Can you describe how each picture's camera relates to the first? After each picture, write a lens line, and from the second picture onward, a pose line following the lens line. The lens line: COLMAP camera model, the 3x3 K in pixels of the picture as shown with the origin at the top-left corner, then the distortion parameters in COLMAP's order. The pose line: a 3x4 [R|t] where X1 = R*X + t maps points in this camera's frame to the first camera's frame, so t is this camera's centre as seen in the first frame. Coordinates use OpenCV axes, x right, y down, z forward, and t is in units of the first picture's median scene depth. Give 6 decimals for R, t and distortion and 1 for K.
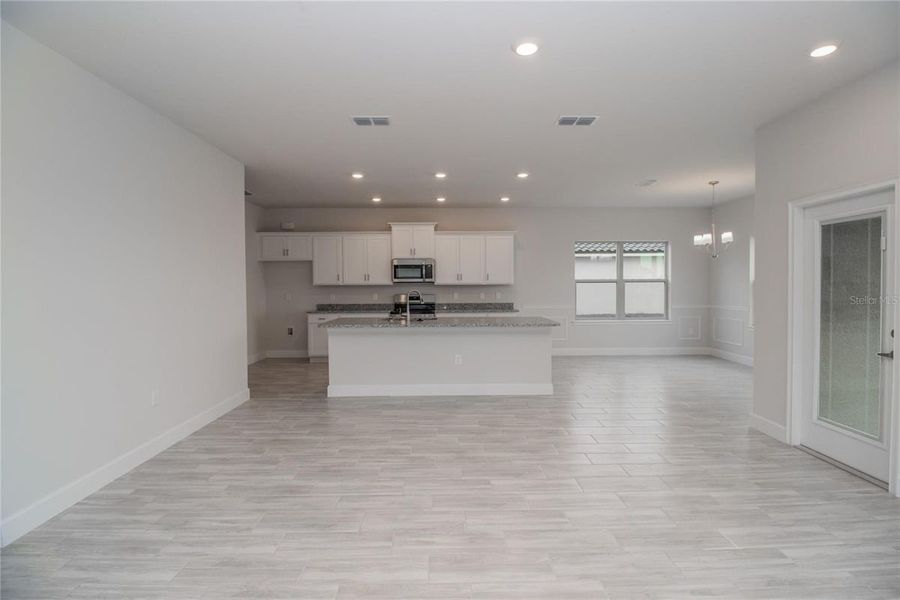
lens RADIAL K [[415.7, 0, 451.3], [0, 415.7, 290.7], [0, 0, 1]] dist [0.000106, -0.012906]
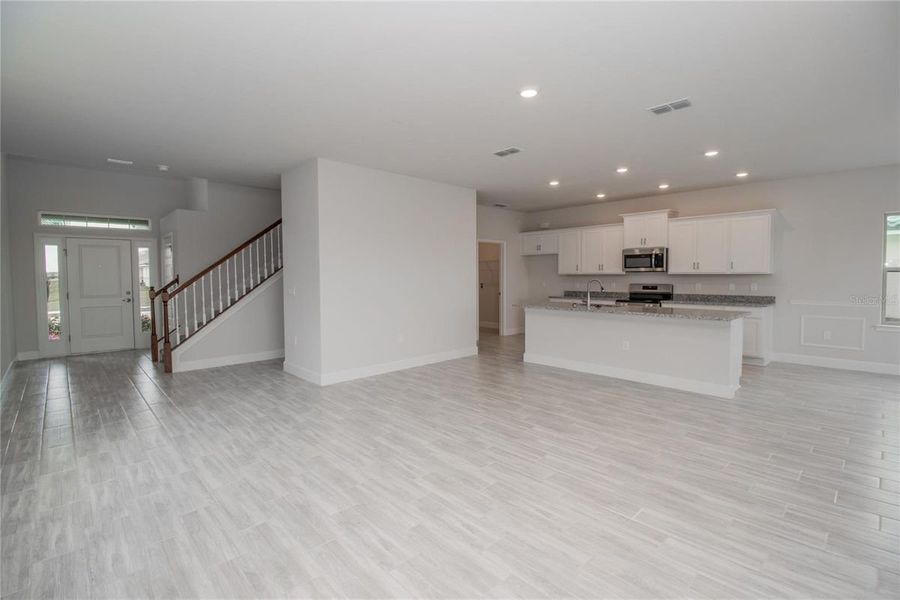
lens RADIAL K [[415.7, 0, 451.3], [0, 415.7, 290.7], [0, 0, 1]] dist [0.000106, -0.012906]
pose [[0.675972, 0.029548, -0.736335, 0.345191], [-0.010472, 0.999480, 0.030493, -0.000036], [0.736853, -0.012901, 0.675930, -0.021707]]
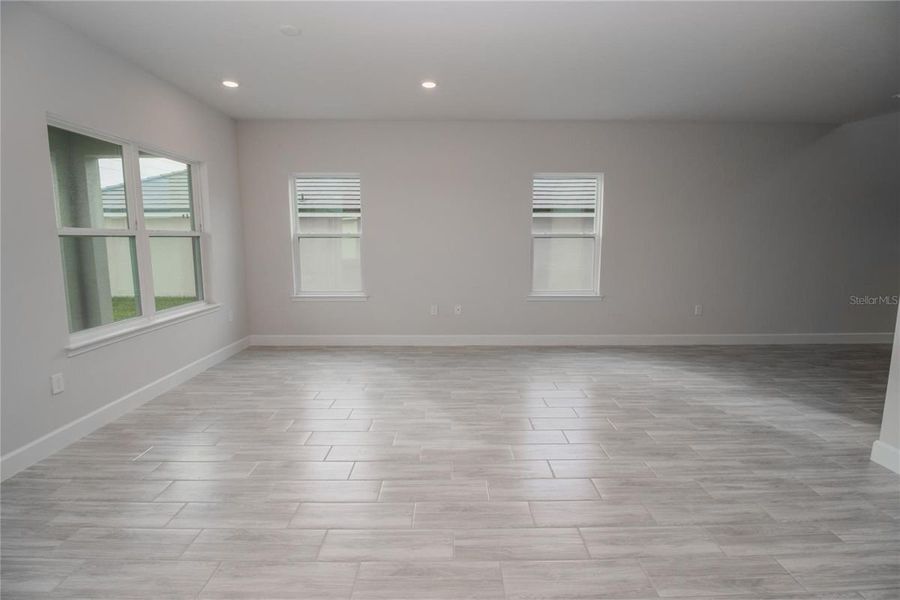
lens RADIAL K [[415.7, 0, 451.3], [0, 415.7, 290.7], [0, 0, 1]] dist [0.000106, -0.012906]
pose [[-0.999972, 0.000847, 0.007474, 0.037547], [0.001912, 0.989622, 0.143680, -0.011221], [-0.007274, 0.143690, -0.989596, 0.633294]]
